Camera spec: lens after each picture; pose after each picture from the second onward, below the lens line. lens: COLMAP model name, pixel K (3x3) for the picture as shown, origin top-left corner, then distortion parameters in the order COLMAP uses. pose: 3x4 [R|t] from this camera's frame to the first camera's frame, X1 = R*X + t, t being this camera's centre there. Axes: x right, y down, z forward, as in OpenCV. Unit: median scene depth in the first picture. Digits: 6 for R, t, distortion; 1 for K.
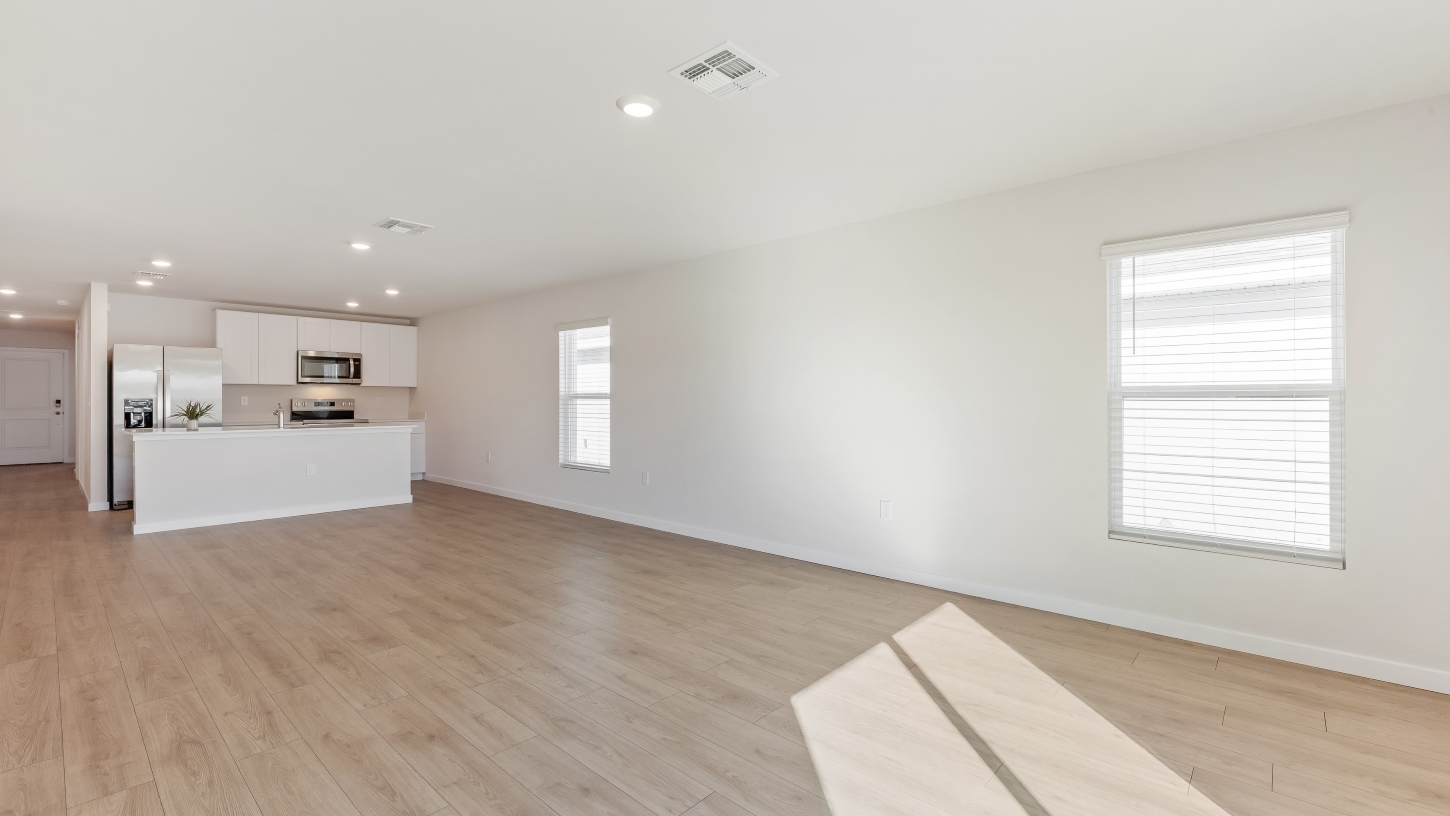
lens RADIAL K [[611.8, 0, 726.8], [0, 611.8, 399.0], [0, 0, 1]] dist [-0.000772, -0.000371]
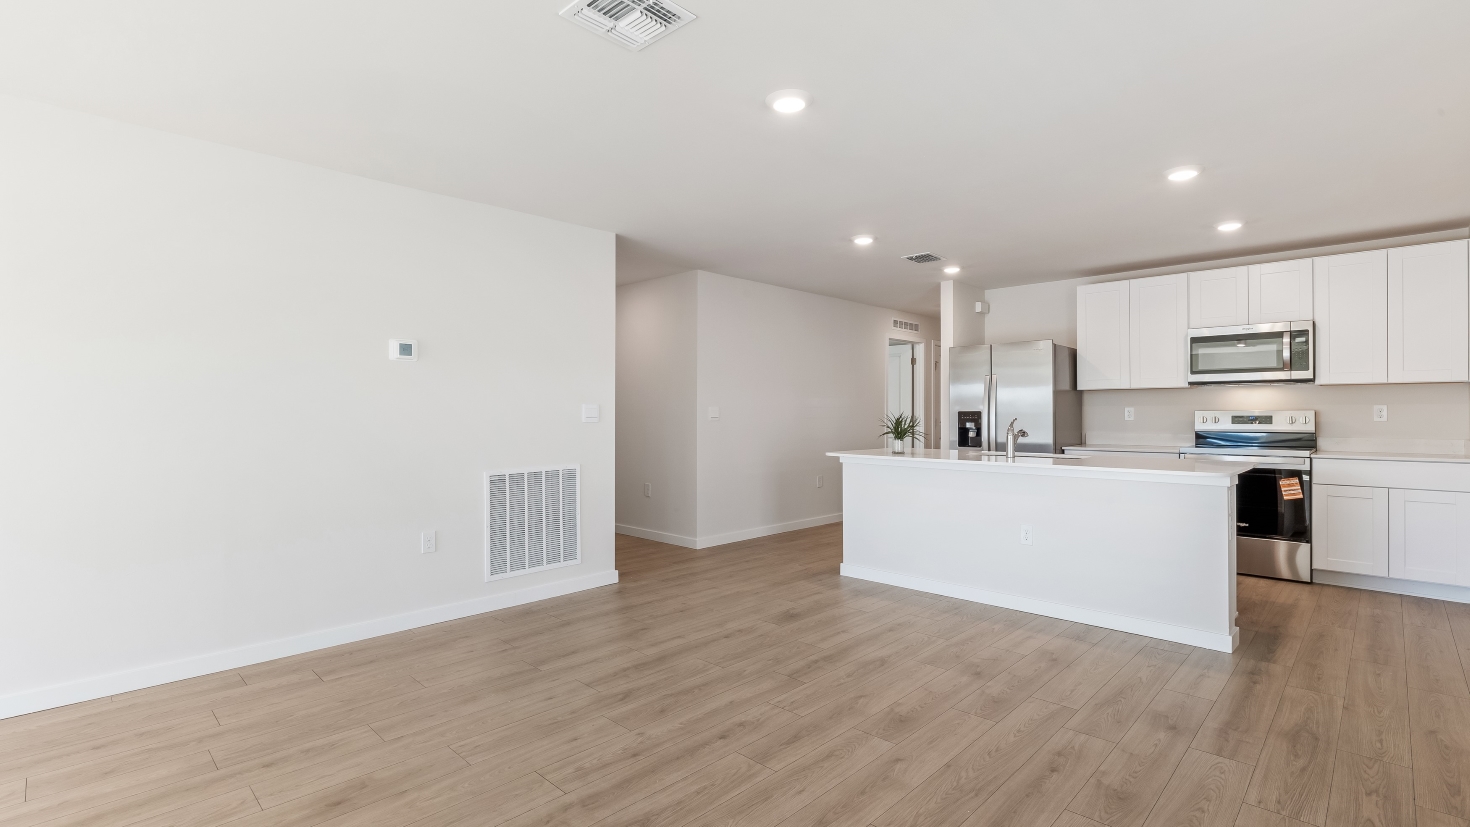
lens RADIAL K [[684.5, 0, 734.2], [0, 684.5, 409.5], [0, 0, 1]] dist [-0.014652, 0.003144]
pose [[-0.040383, -0.004880, -0.999172, -0.032169], [0.001304, 0.999987, -0.004937, 0.001806], [0.999183, -0.001502, -0.040376, 0.717391]]
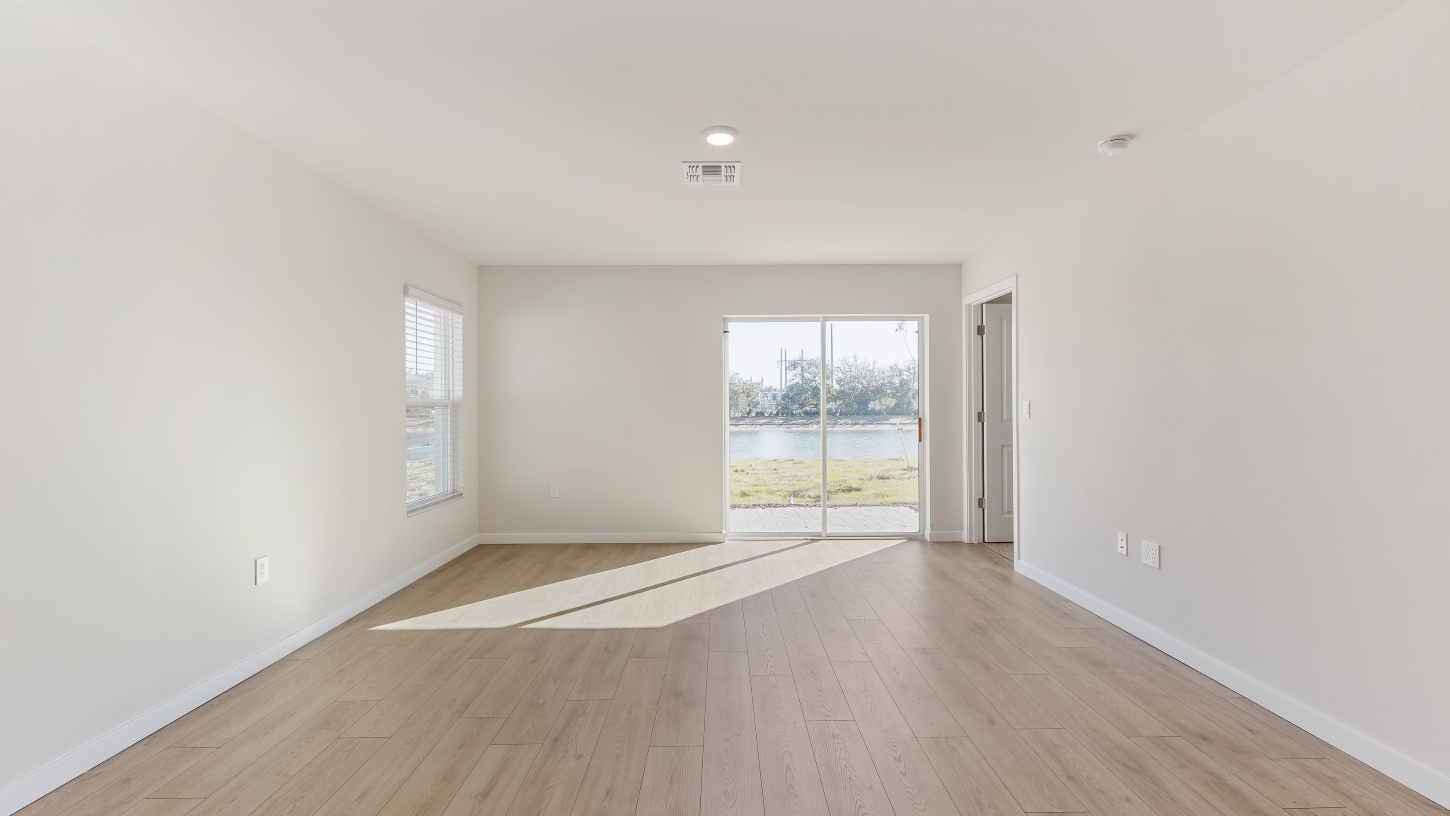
lens RADIAL K [[611.8, 0, 727.4], [0, 611.8, 405.4], [0, 0, 1]] dist [-0.000772, -0.000371]
pose [[-0.675557, 0.003166, 0.737301, -0.368690], [0.004162, 0.999991, -0.000481, 0.000581], [-0.737296, 0.002744, -0.675564, 0.670649]]
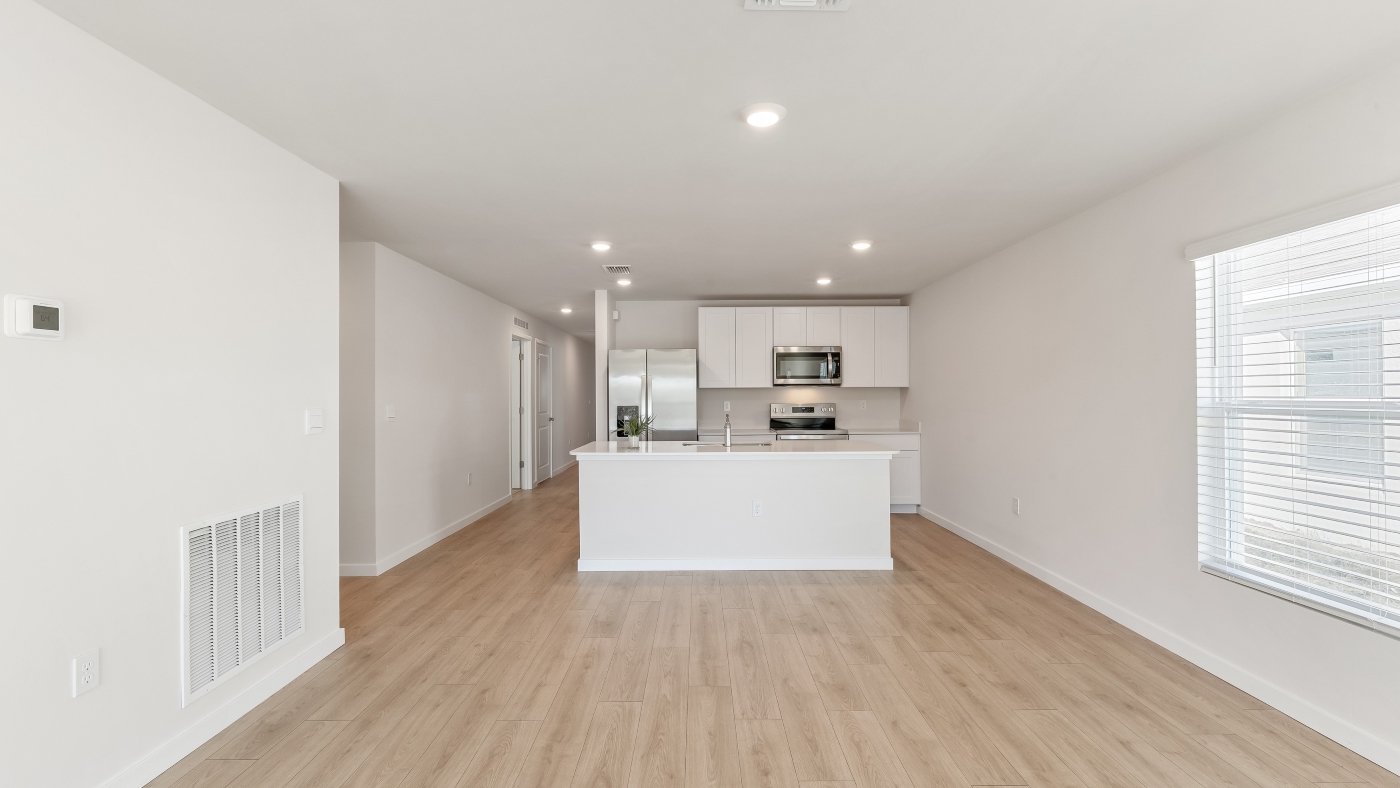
lens RADIAL K [[590.7, 0, 705.2], [0, 590.7, 394.3], [0, 0, 1]] dist [-0.000772, -0.000371]
pose [[0.674467, -0.005105, -0.738287, -0.202042], [0.005169, 0.999984, -0.002192, -0.015233], [0.738287, -0.002337, 0.674483, 0.467448]]
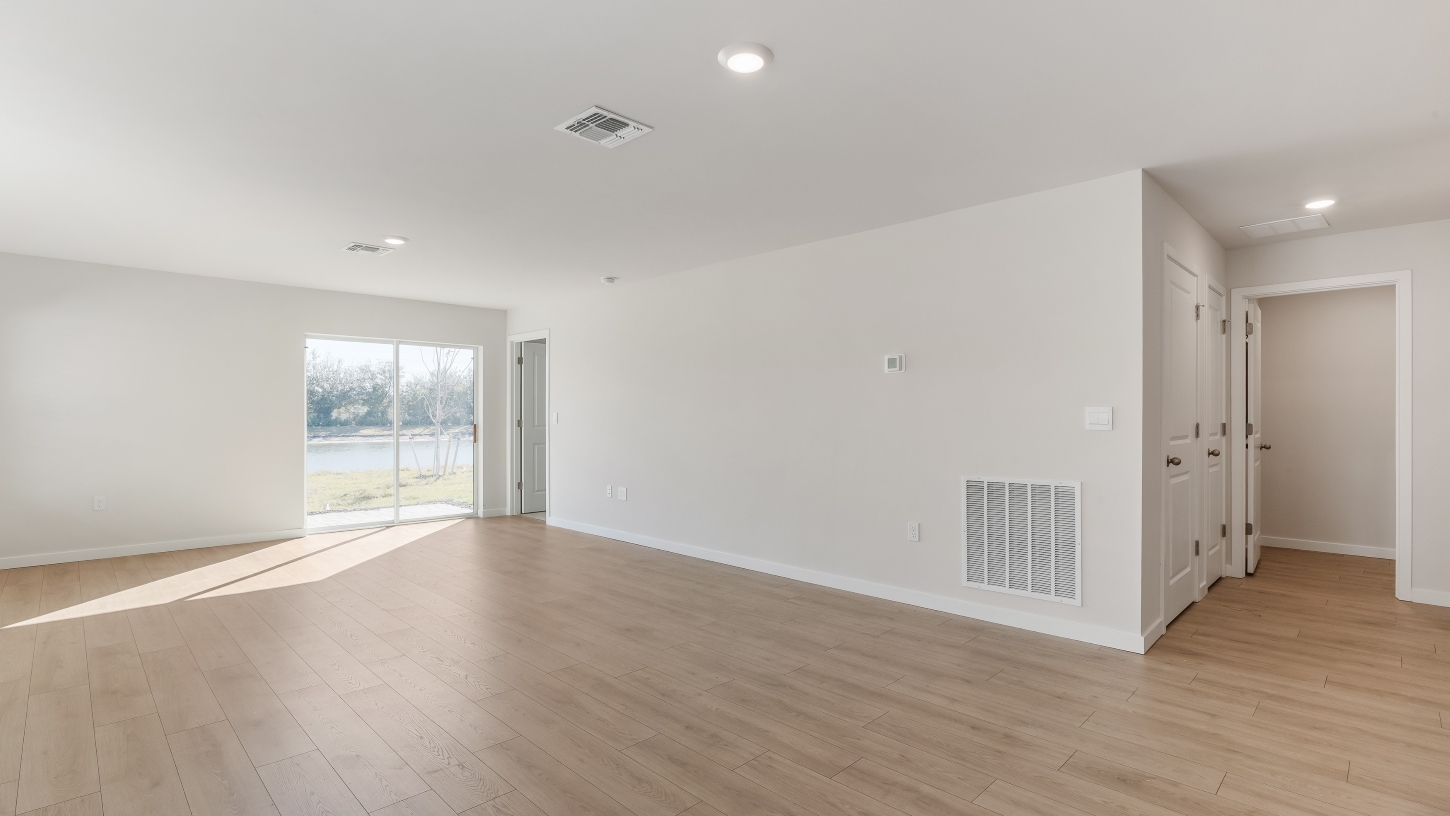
lens RADIAL K [[675.2, 0, 729.8], [0, 675.2, 411.7], [0, 0, 1]] dist [-0.014652, 0.003144]
pose [[-0.998380, -0.001338, 0.056886, -0.452744], [-0.001528, 0.999993, -0.003292, -0.001352], [-0.056881, -0.003374, -0.998375, 1.083012]]
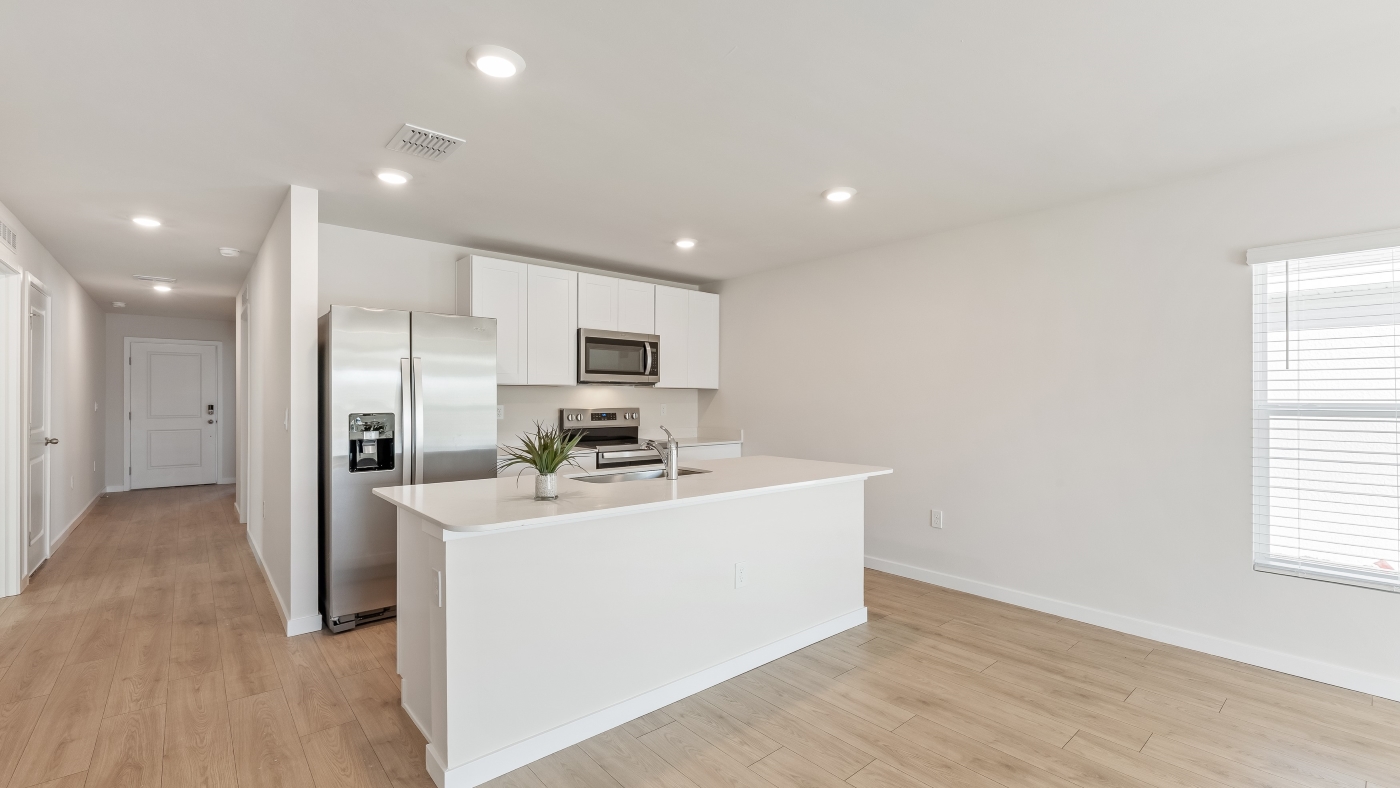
lens RADIAL K [[590.7, 0, 707.3], [0, 590.7, 398.6], [0, 0, 1]] dist [-0.000772, -0.000371]
pose [[0.992937, 0.001222, -0.118633, -0.622068], [-0.001417, 0.999998, -0.001556, -0.011987], [0.118631, 0.001713, 0.992937, 0.539711]]
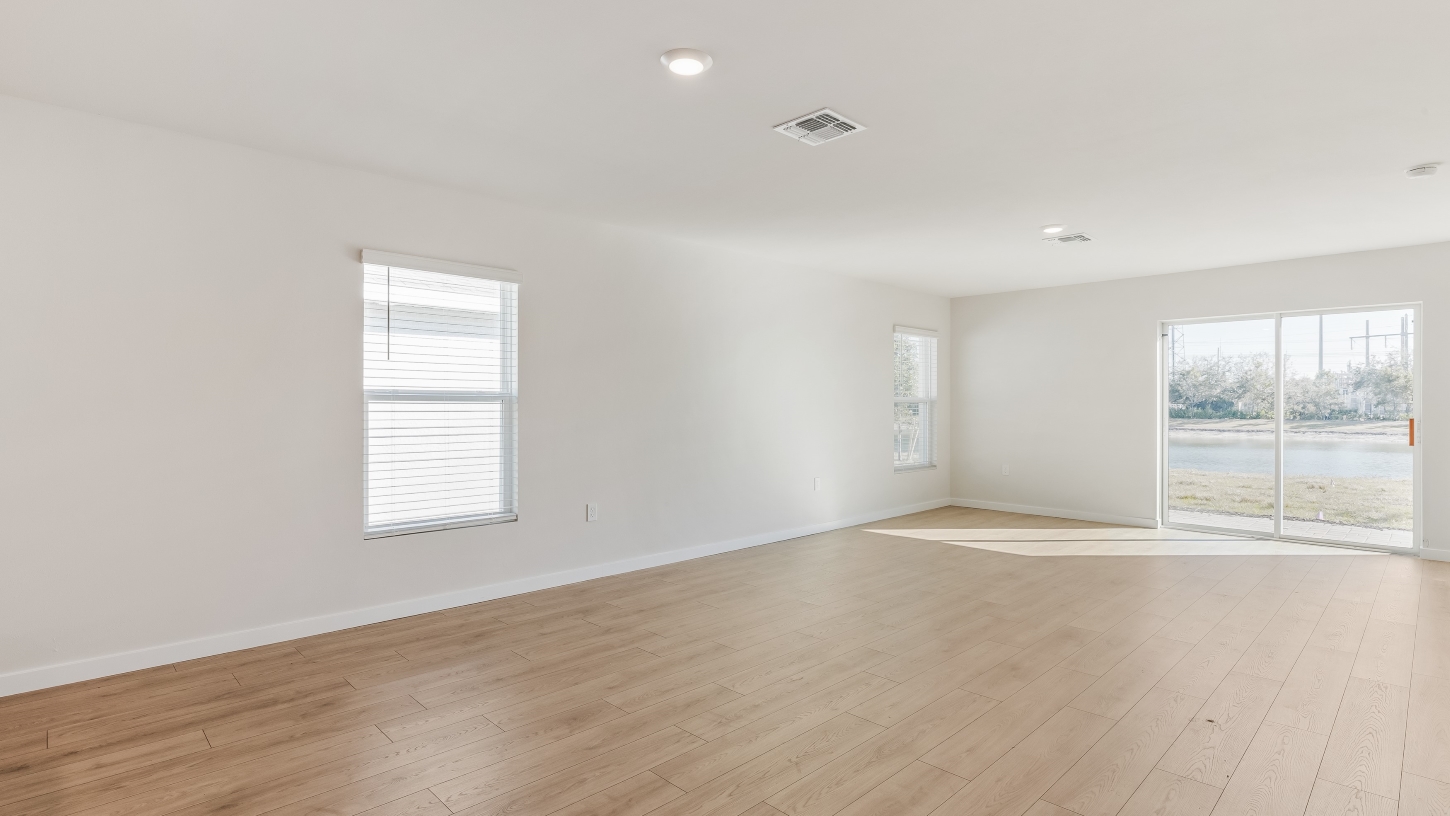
lens RADIAL K [[697.7, 0, 721.5], [0, 697.7, 404.5], [0, 0, 1]] dist [-0.004680, -0.000161]
pose [[0.070377, -0.001159, 0.997520, -0.818602], [-0.002316, 0.999996, 0.001326, 0.001357], [-0.997518, -0.002403, 0.070374, 0.687747]]
